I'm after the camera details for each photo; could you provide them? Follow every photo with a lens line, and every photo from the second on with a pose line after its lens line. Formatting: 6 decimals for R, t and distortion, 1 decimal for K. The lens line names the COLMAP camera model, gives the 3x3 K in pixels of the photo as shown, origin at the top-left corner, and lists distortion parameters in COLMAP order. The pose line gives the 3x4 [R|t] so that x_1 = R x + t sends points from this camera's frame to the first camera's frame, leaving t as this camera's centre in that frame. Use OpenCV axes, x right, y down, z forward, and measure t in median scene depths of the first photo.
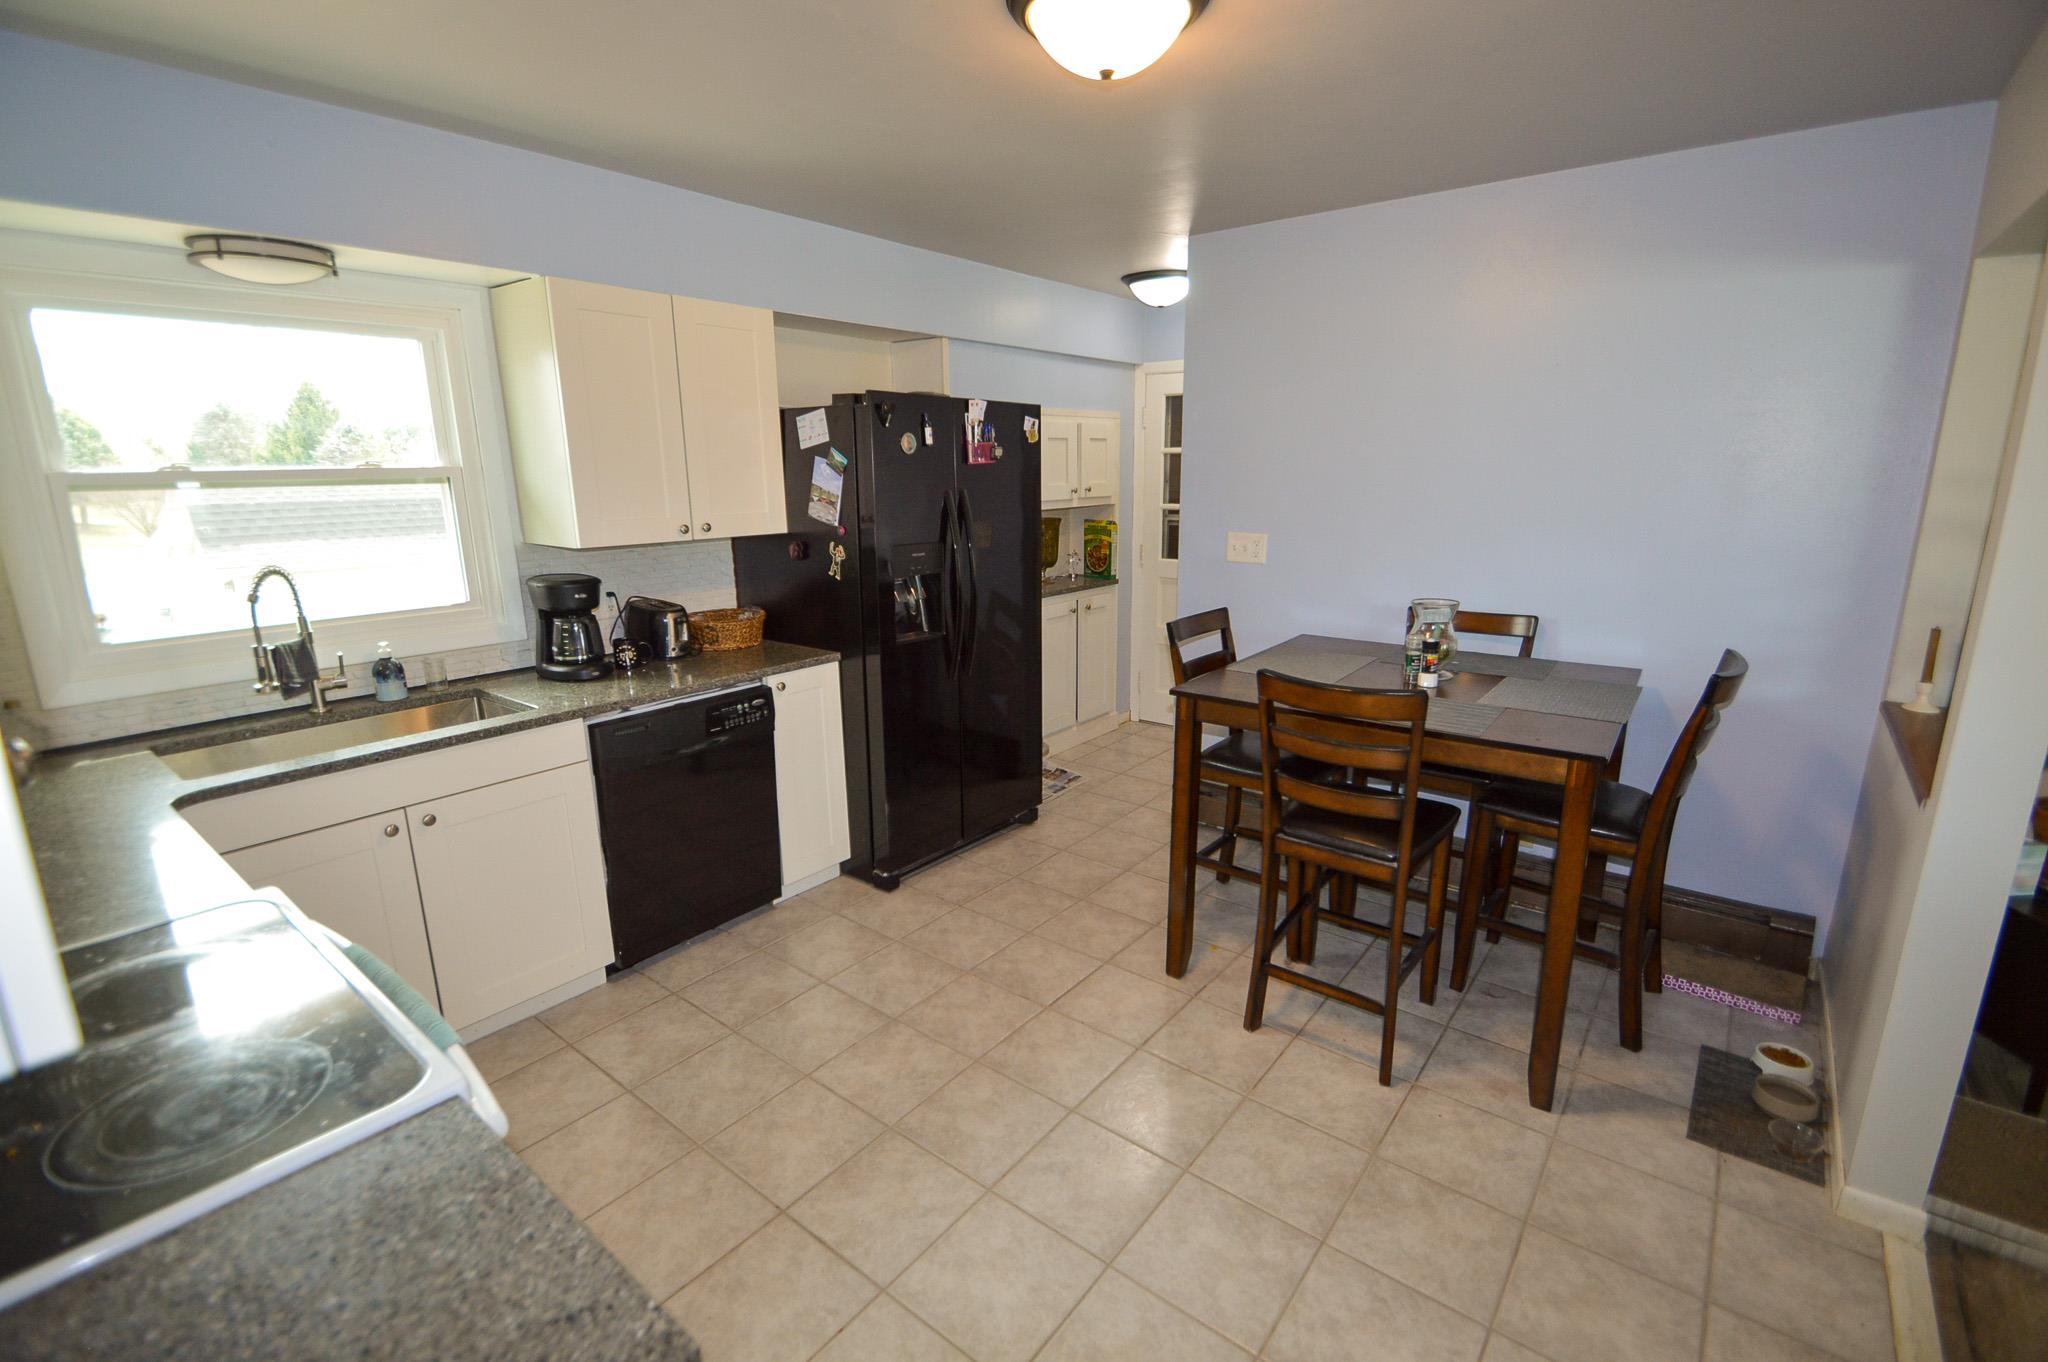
lens RADIAL K [[908.3, 0, 1024.0], [0, 908.3, 681.0], [0, 0, 1]] dist [0.003776, 0.000033]
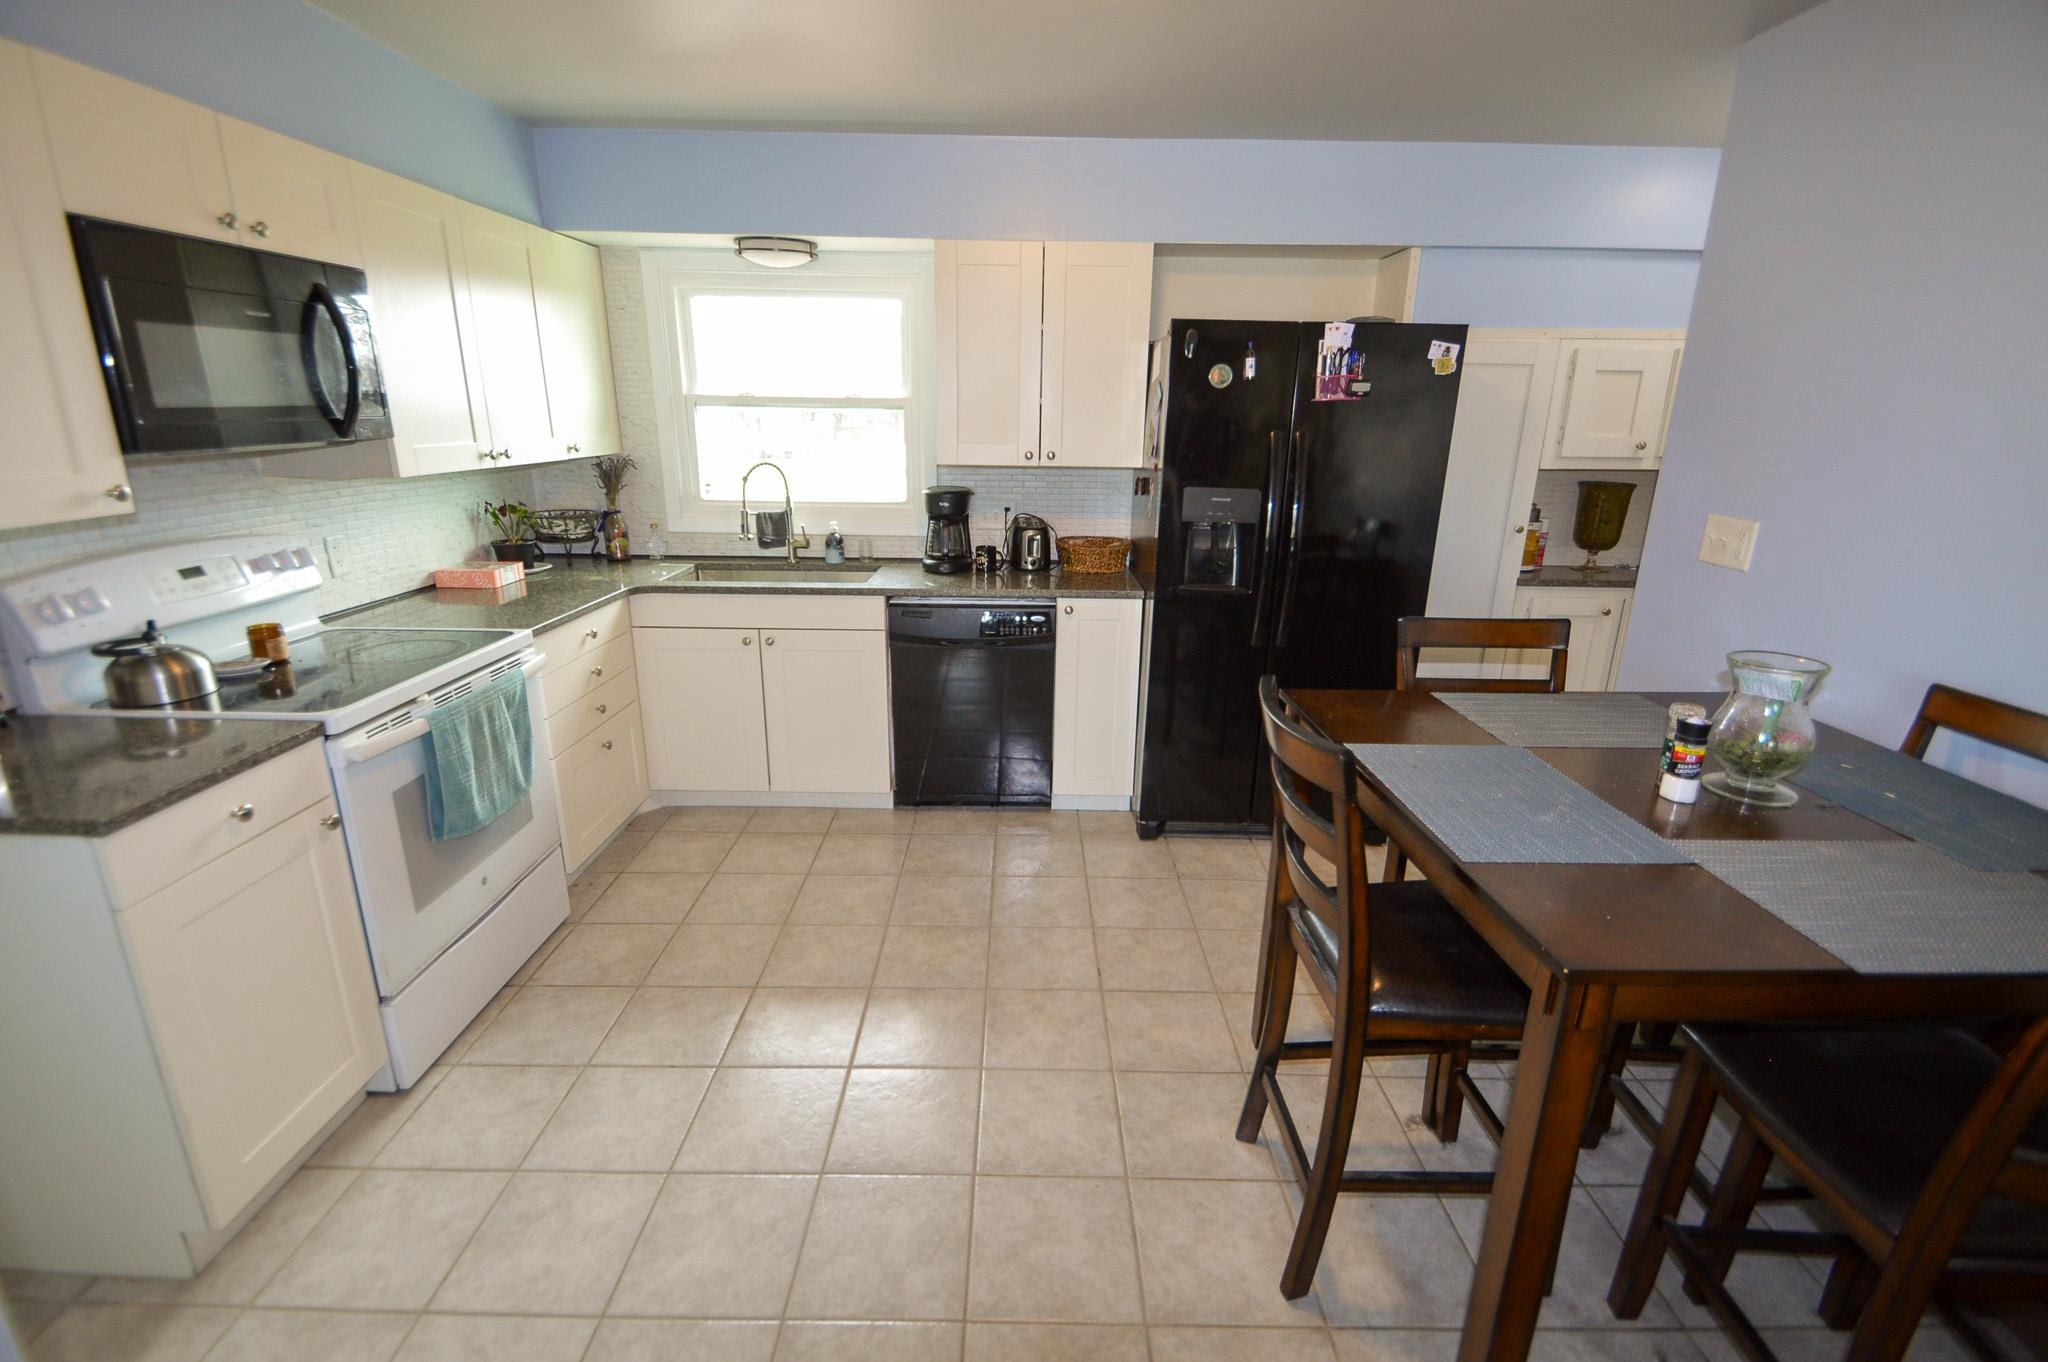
lens RADIAL K [[908.3, 0, 1024.0], [0, 908.3, 681.0], [0, 0, 1]] dist [0.003776, 0.000033]
pose [[0.623072, 0.240183, -0.744375, 0.533612], [-0.198994, 0.969047, 0.146111, -0.061114], [0.756428, 0.057088, 0.651581, 0.284698]]
